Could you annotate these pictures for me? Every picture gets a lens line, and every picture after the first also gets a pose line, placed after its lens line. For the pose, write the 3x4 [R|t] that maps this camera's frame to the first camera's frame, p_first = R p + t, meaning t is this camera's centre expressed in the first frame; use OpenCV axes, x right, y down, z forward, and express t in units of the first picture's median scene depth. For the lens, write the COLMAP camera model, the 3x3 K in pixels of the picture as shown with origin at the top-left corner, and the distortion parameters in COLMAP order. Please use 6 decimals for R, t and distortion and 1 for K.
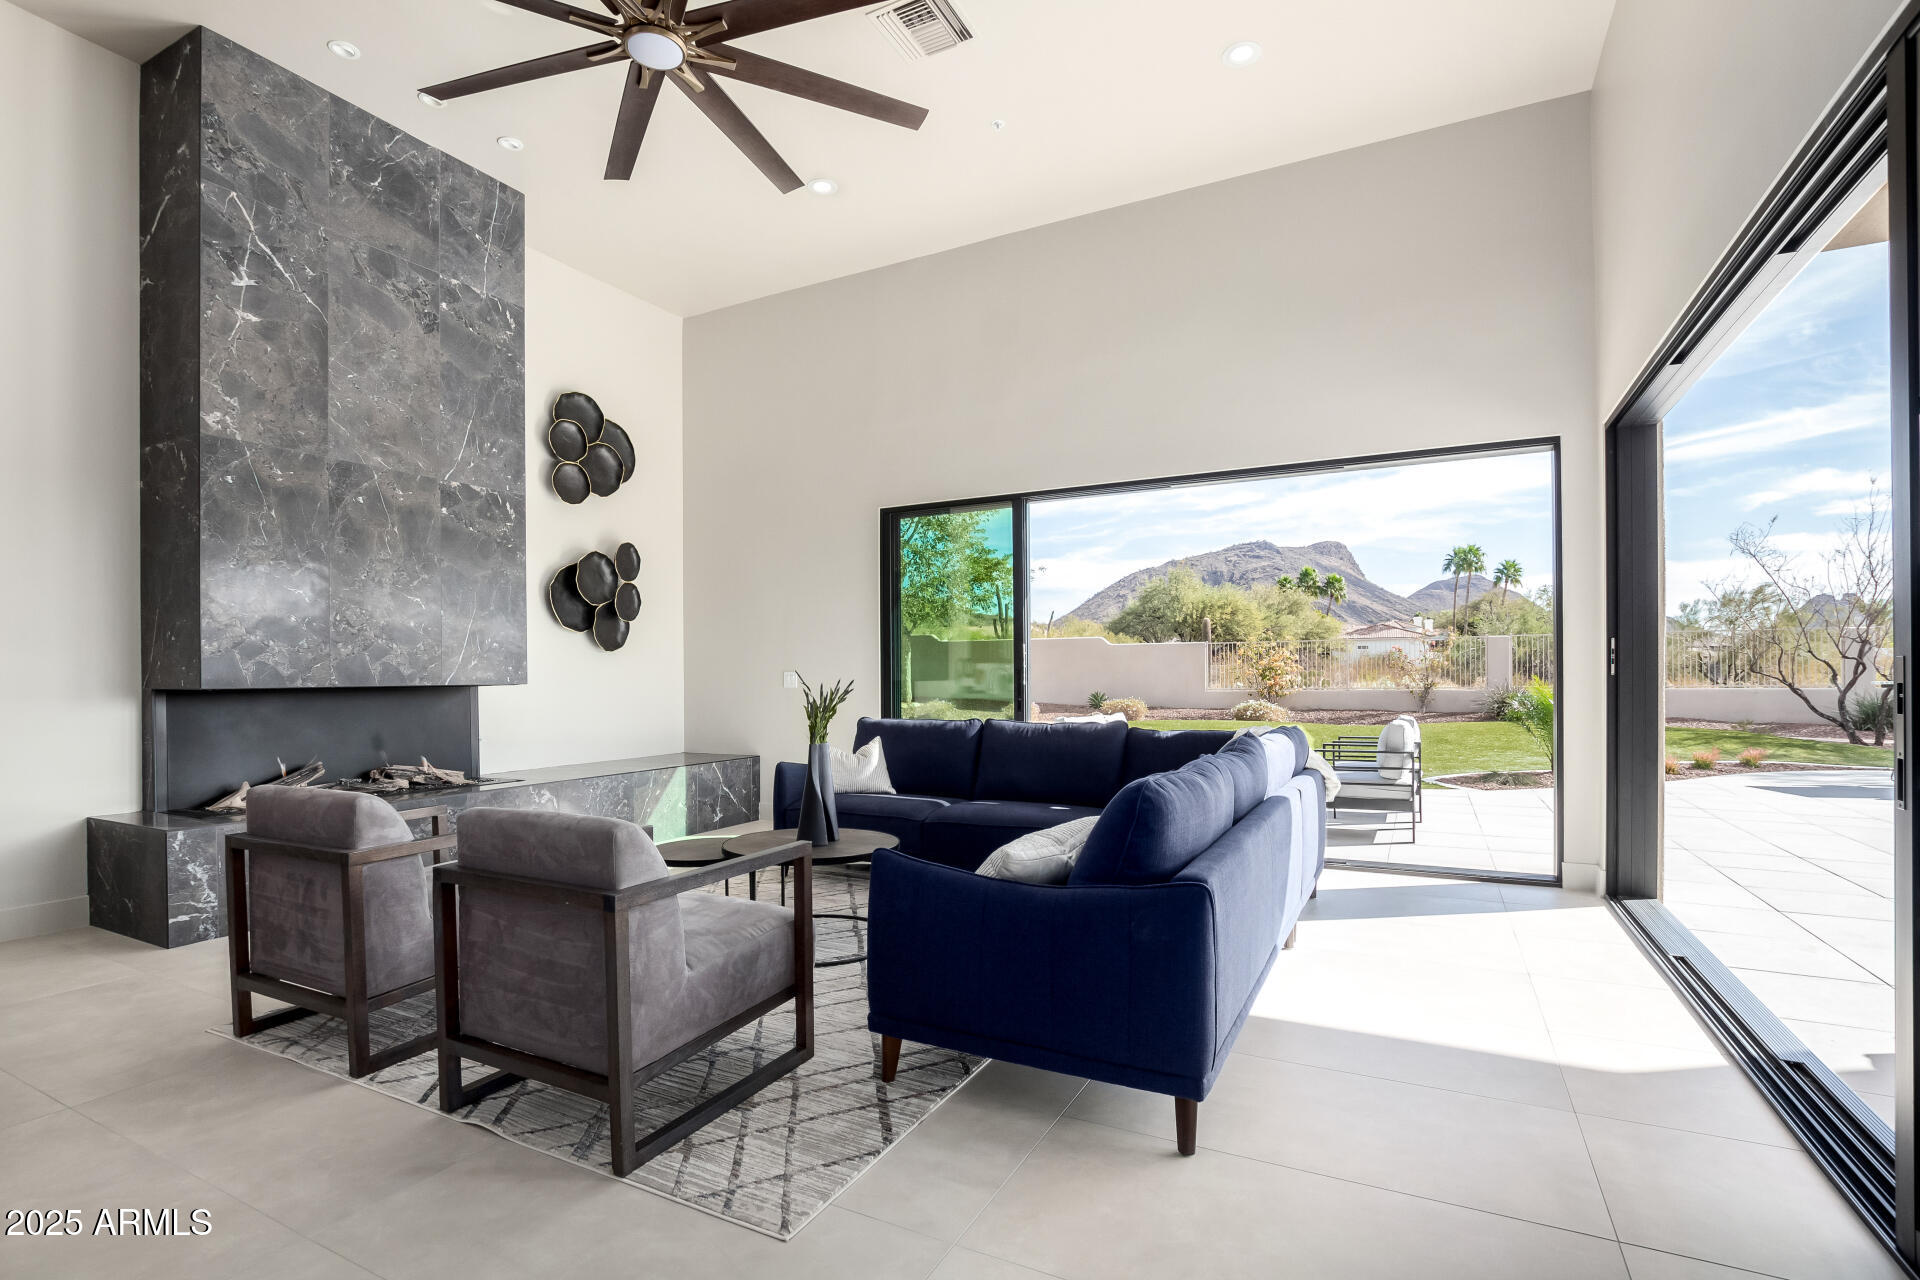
lens RADIAL K [[884.6, 0, 963.8], [0, 884.6, 679.7], [0, 0, 1]] dist [-0.012888, -0.000306]
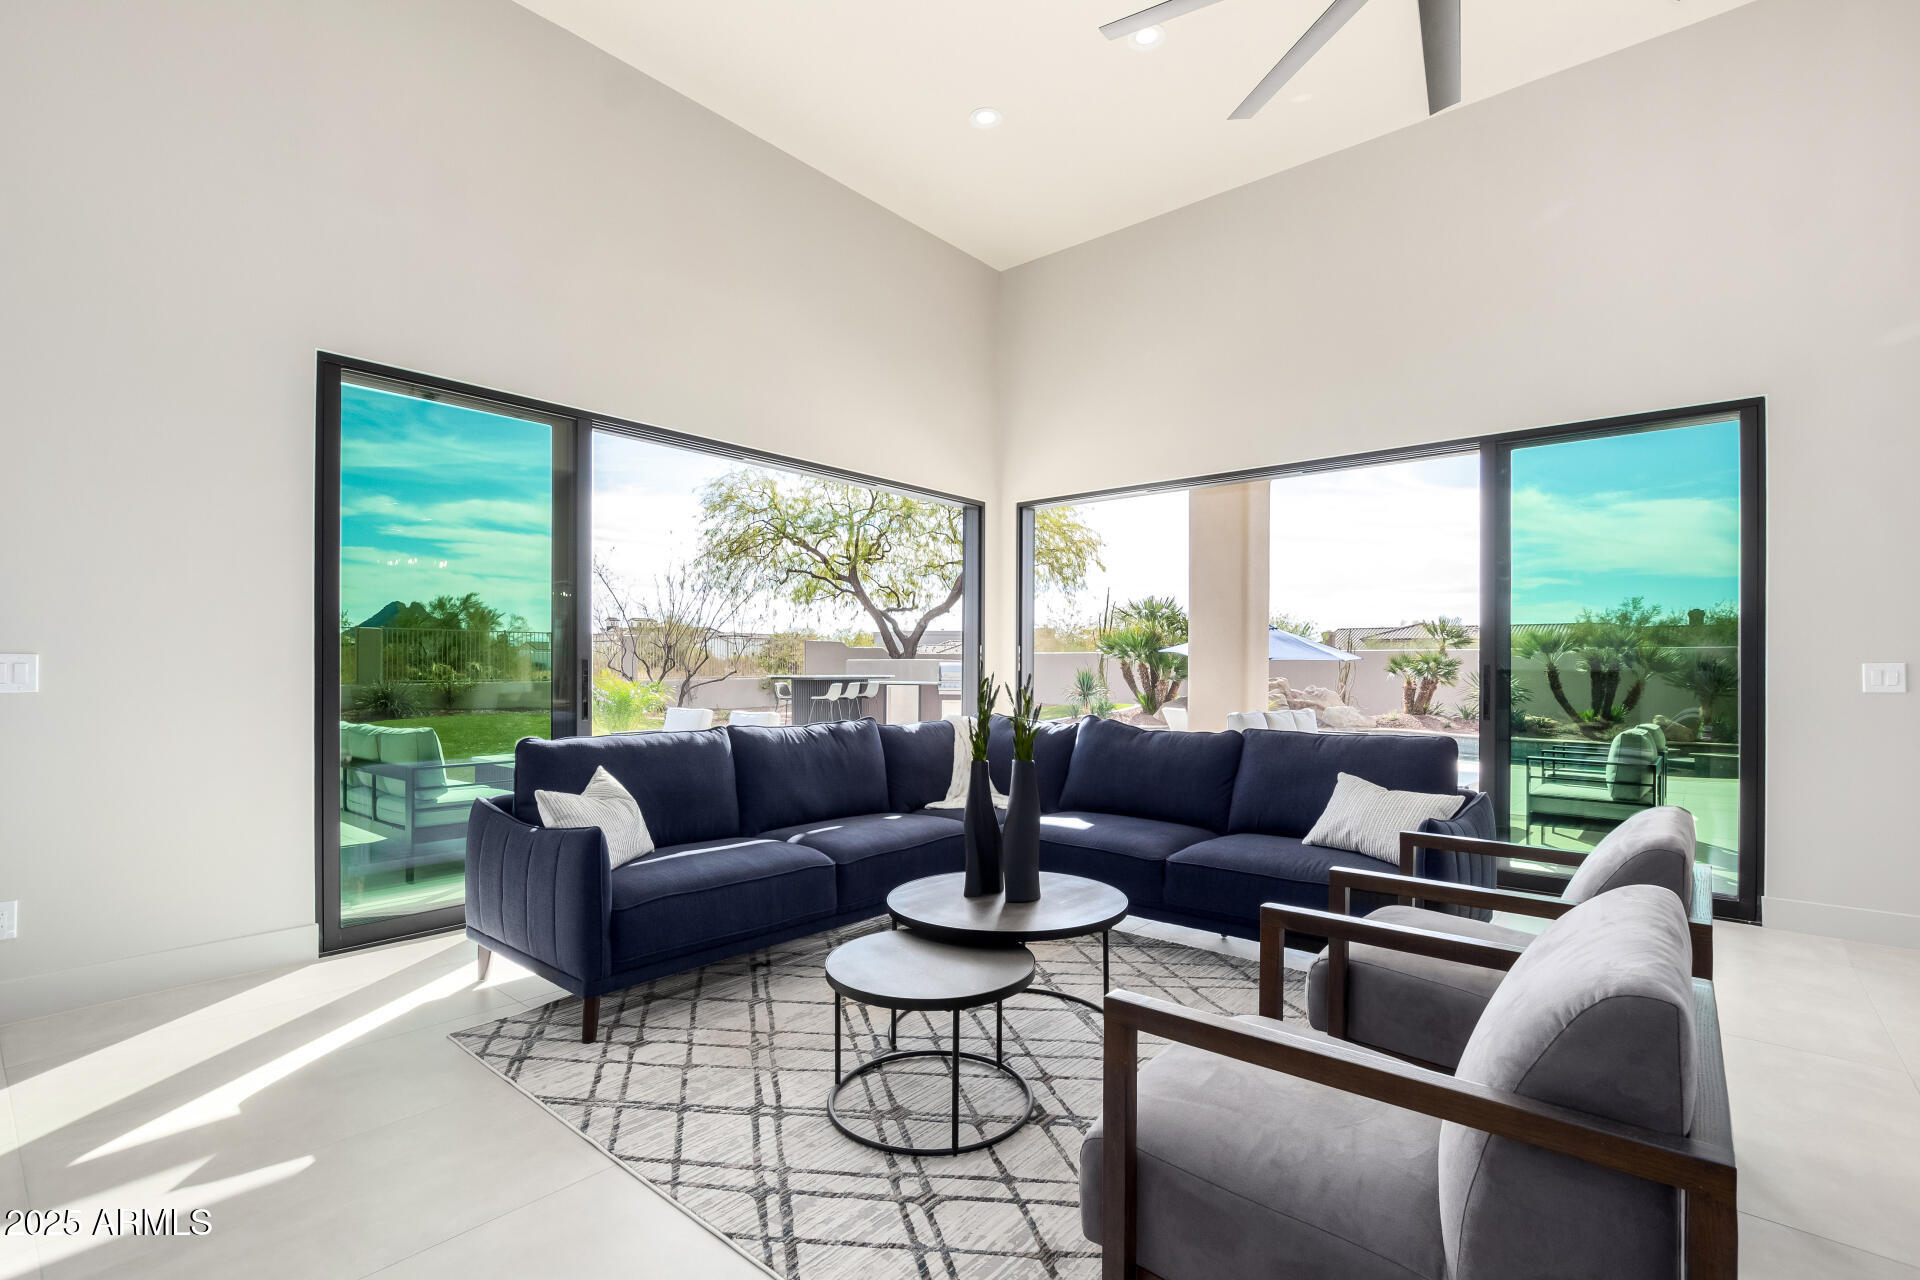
lens RADIAL K [[882.8, 0, 955.3], [0, 882.8, 669.1], [0, 0, 1]] dist [-0.029498, 0.008311]
pose [[0.232485, 0.005511, 0.972584, -0.735613], [-0.001925, 0.999985, -0.005206, -0.000117], [-0.972598, -0.000662, 0.232492, 0.732990]]
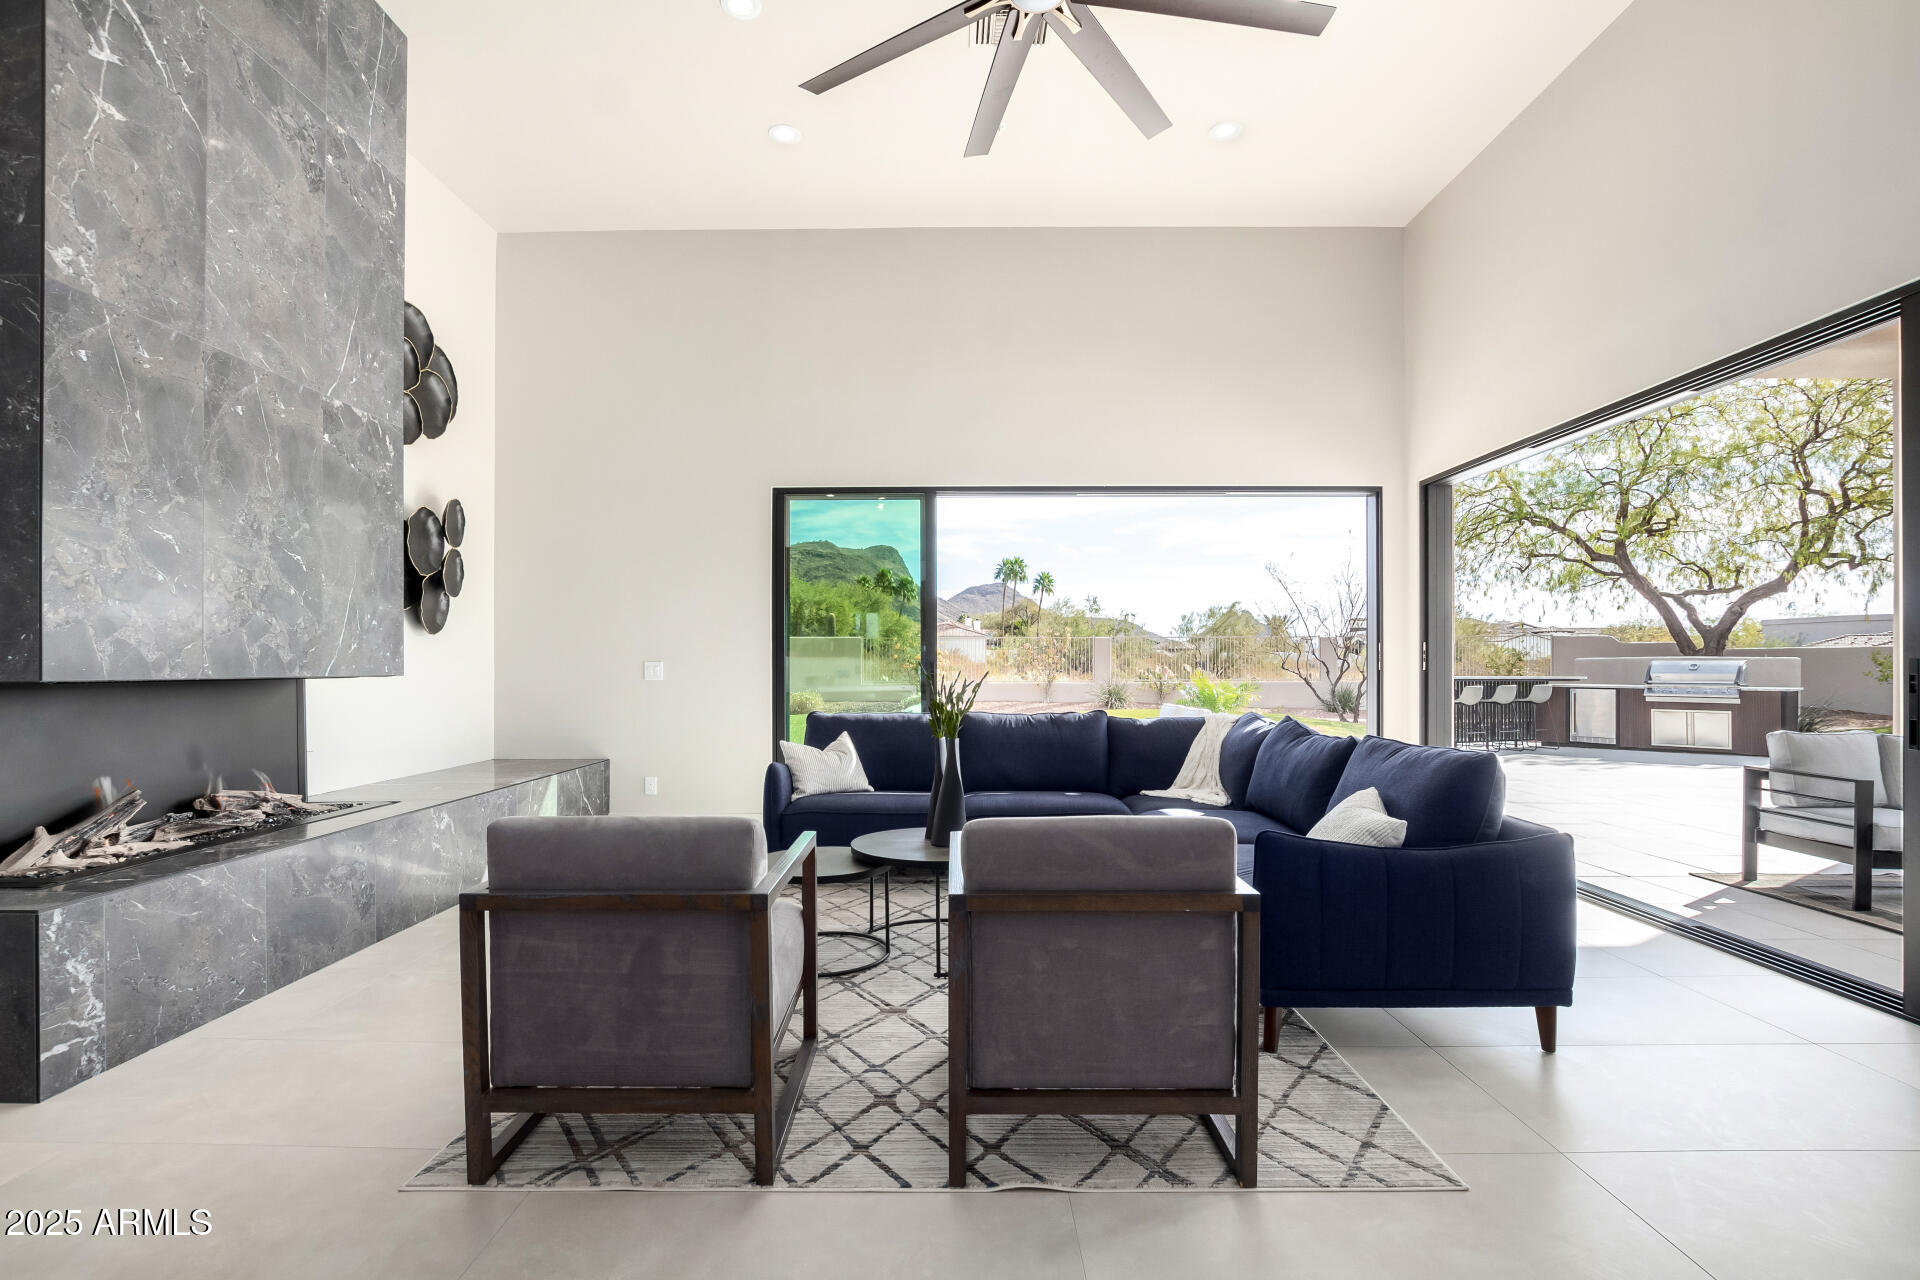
lens RADIAL K [[882.8, 0, 955.3], [0, 882.8, 669.1], [0, 0, 1]] dist [-0.029498, 0.008311]
pose [[0.891200, 0.004742, 0.453587, -0.490501], [-0.002678, 0.999983, -0.005192, 0.002426], [-0.453603, 0.003413, 0.891197, 0.130417]]
